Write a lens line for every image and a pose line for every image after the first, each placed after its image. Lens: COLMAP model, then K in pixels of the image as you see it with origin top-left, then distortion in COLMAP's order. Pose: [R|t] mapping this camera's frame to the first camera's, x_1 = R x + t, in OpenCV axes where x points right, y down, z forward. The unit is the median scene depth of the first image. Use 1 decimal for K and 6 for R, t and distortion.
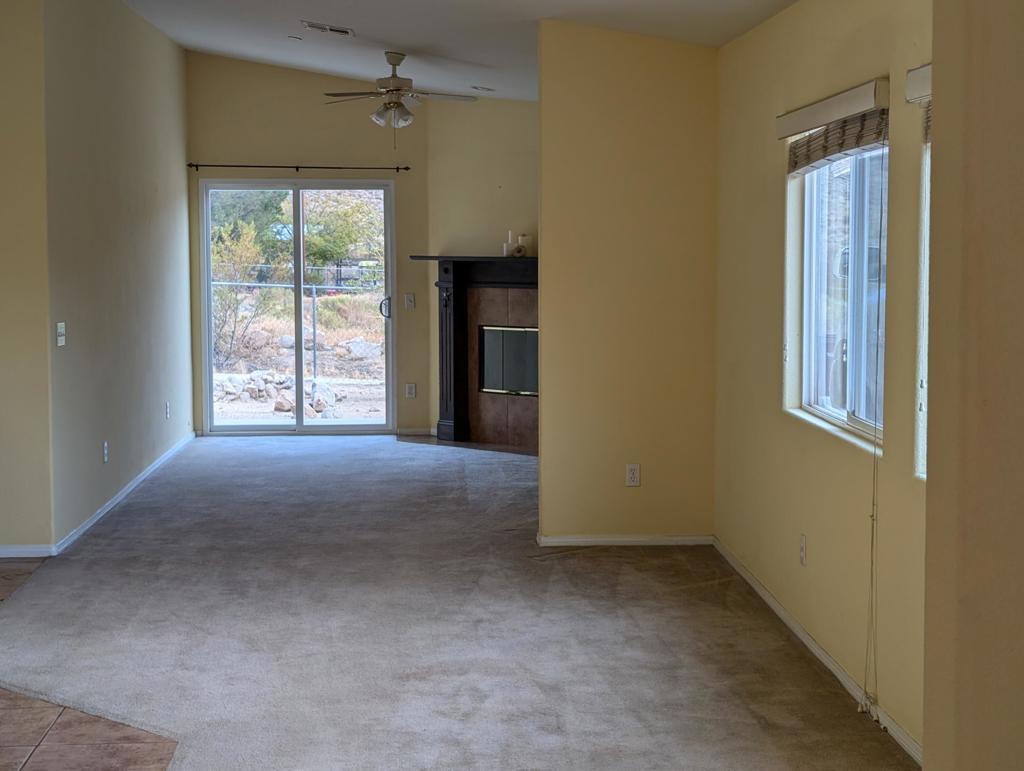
lens RADIAL K [[1698.7, 0, 511.3], [0, 1698.7, 382.2], [0, 0, 1]] dist [0.129228, 0.000000]
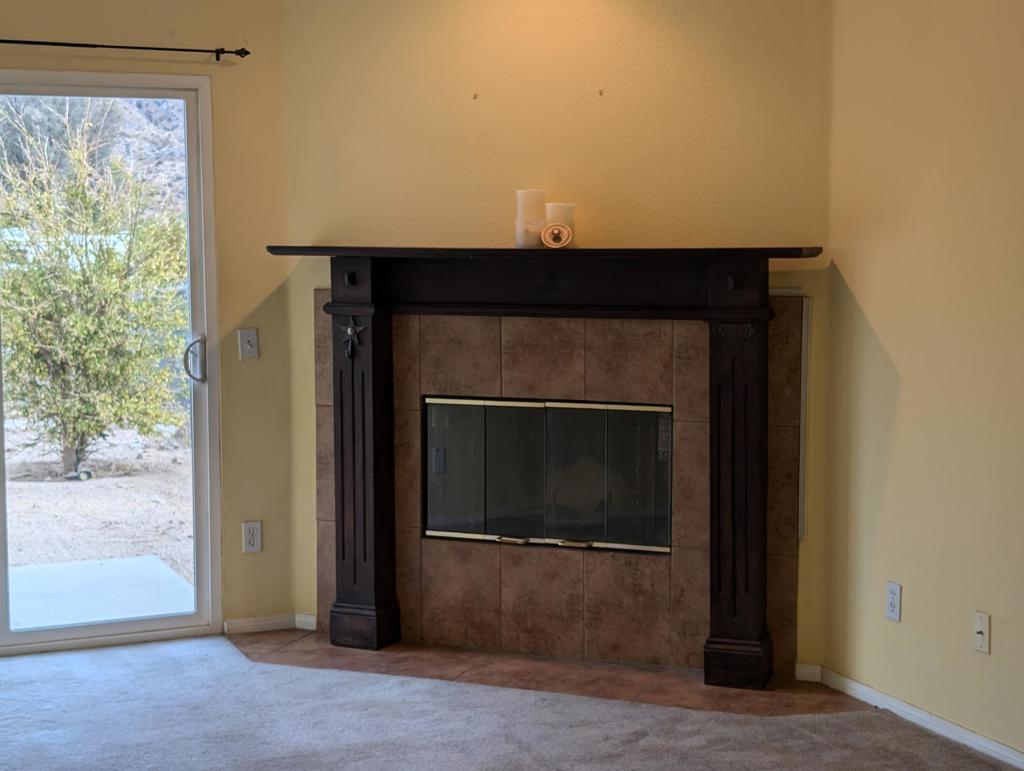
lens RADIAL K [[1698.7, 0, 514.3], [0, 1698.7, 384.8], [0, 0, 1]] dist [0.129228, 0.000000]
pose [[0.936892, -0.033984, 0.347964, -0.156511], [0.029325, 0.999396, 0.018648, -0.044266], [-0.348387, -0.007267, 0.937323, 0.554910]]
